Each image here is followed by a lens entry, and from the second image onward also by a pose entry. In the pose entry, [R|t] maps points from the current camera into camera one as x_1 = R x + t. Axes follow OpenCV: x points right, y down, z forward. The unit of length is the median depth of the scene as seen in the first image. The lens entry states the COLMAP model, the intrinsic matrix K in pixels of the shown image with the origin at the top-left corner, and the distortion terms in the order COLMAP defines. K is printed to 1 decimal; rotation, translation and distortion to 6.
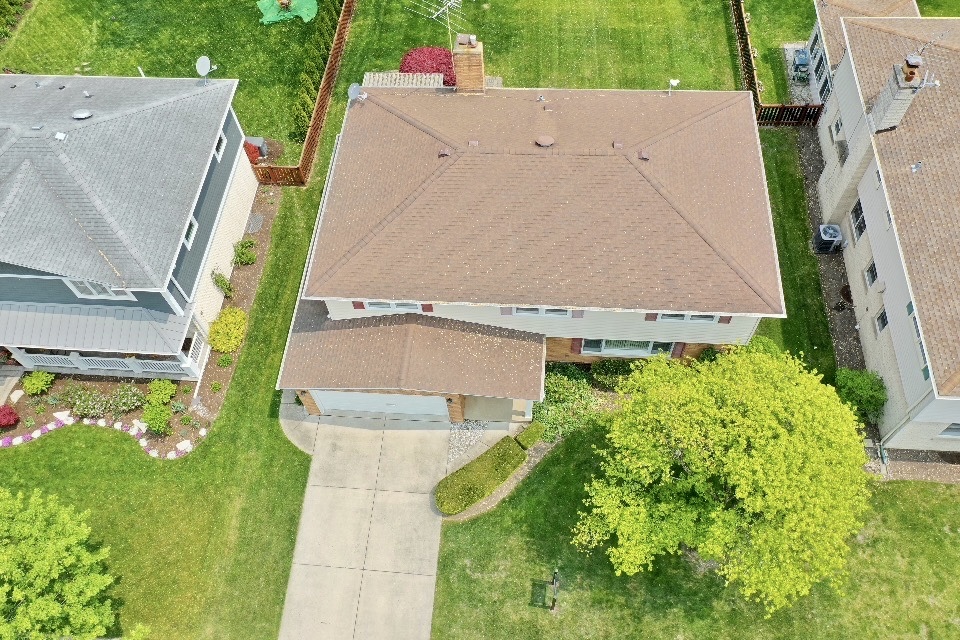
lens RADIAL K [[761.5, 0, 481.7], [0, 761.5, 319.3], [0, 0, 1]] dist [0.009458, -0.001616]
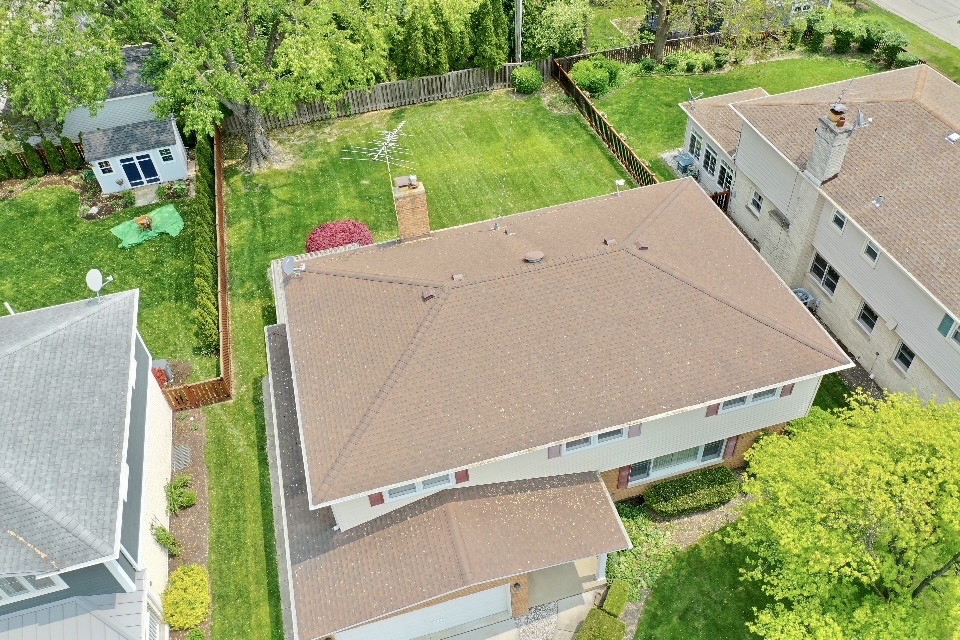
lens RADIAL K [[761.5, 0, 479.0], [0, 761.5, 319.3], [0, 0, 1]] dist [0.009458, -0.001616]
pose [[0.940153, -0.238269, 0.243597, -0.198392], [0.294707, 0.927429, -0.230267, 0.020443], [-0.171054, 0.288276, 0.942145, 0.176438]]
